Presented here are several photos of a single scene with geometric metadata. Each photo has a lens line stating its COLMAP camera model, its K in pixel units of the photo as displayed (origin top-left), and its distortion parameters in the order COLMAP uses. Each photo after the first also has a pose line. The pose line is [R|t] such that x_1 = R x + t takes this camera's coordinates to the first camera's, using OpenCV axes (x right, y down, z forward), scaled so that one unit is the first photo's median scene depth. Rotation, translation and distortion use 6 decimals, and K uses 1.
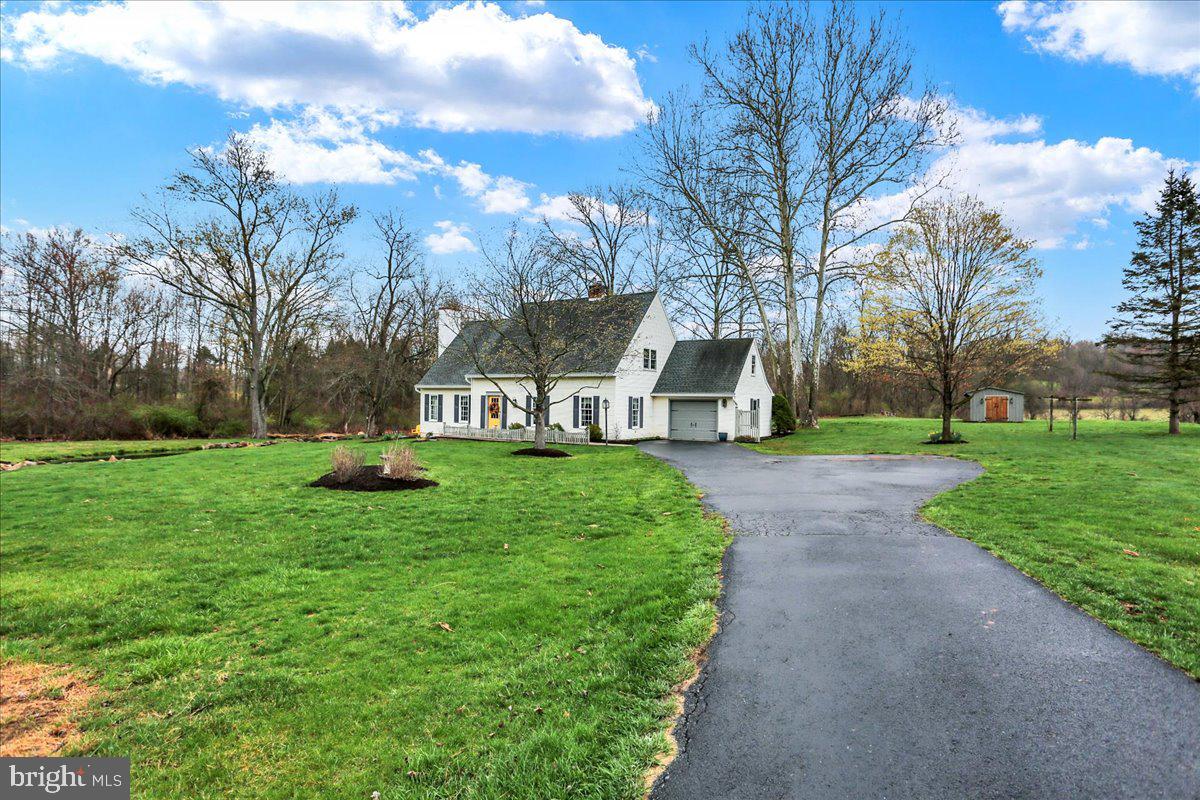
lens RADIAL K [[604.6, 0, 600.0], [0, 604.6, 400.0], [0, 0, 1]] dist [-0.043153, 0.012918]
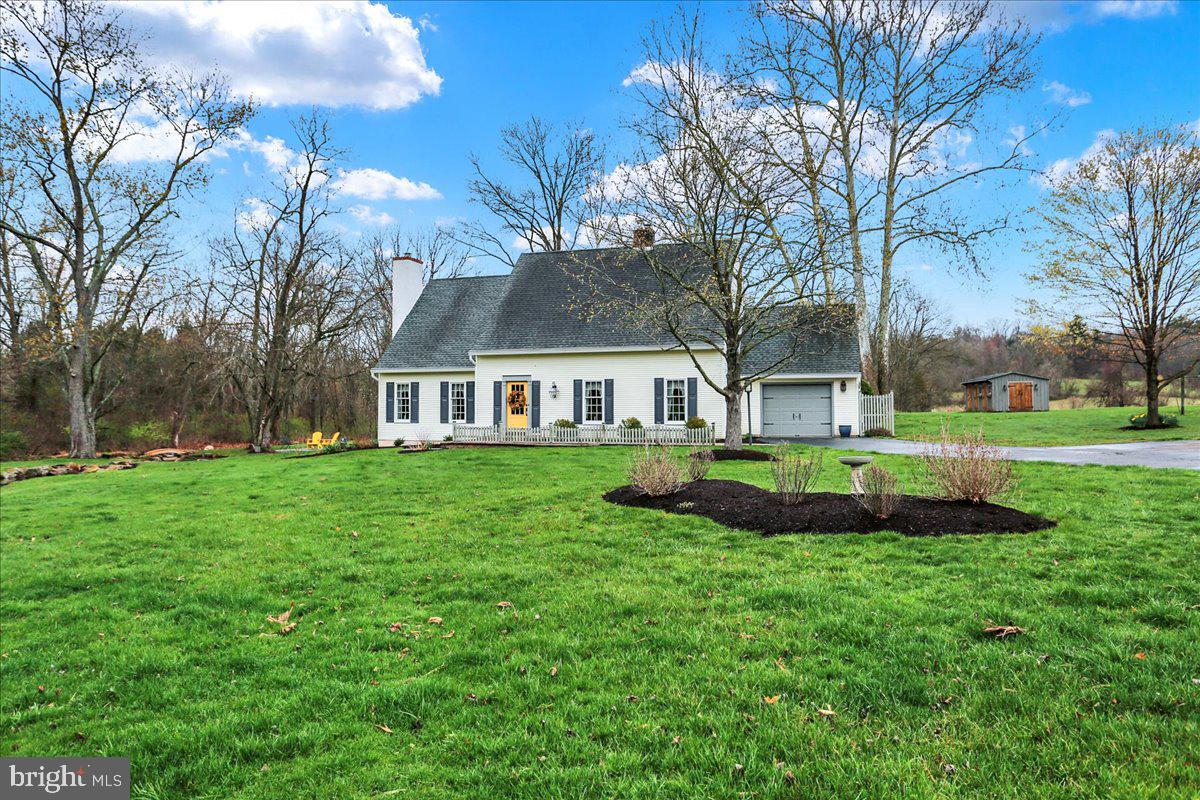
lens RADIAL K [[631.7, 0, 600.0], [0, 631.7, 400.0], [0, 0, 1]] dist [-0.019990, -0.000259]
pose [[0.966132, -0.014868, 0.257620, -0.266569], [0.016855, 0.999843, -0.005506, 0.019517], [-0.257497, 0.009661, 0.966231, 0.285646]]
